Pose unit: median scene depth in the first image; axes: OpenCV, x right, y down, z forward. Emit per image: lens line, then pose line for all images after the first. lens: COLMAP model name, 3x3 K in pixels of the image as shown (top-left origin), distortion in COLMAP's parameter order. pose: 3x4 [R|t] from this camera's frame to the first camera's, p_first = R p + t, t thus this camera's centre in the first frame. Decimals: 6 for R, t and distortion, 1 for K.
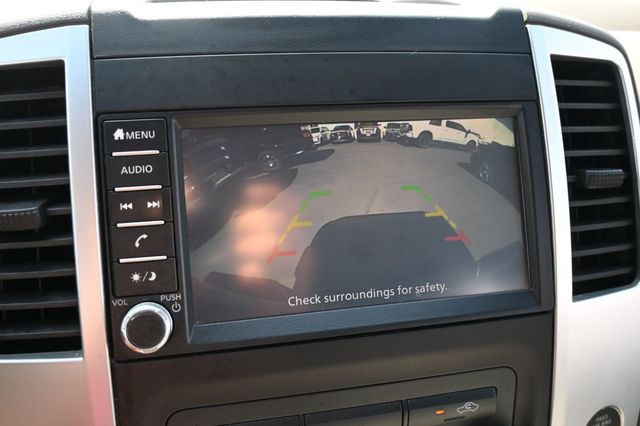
lens RADIAL K [[609.8, 0, 320.0], [0, 609.8, 213.0], [0, 0, 1]] dist [-0.044318, 0.000626]
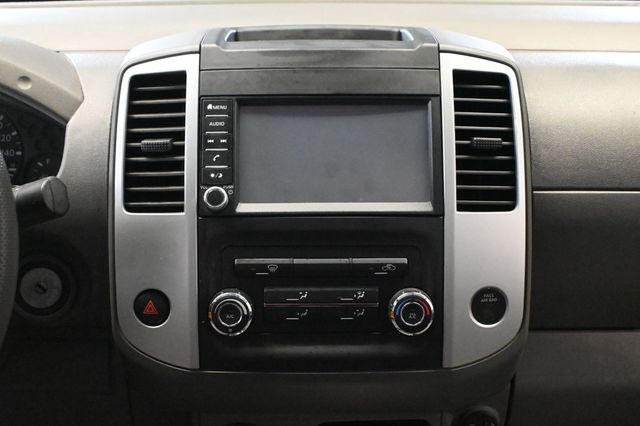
lens RADIAL K [[1009.8, 0, 320.0], [0, 1009.8, 213.0], [0, 0, 1]] dist [0.034406, 0.101272]
pose [[0.974223, 0.037198, -0.222499, 0.800164], [-0.062554, 0.992179, -0.108020, 0.568817], [0.216741, 0.119154, 0.968930, -2.172811]]
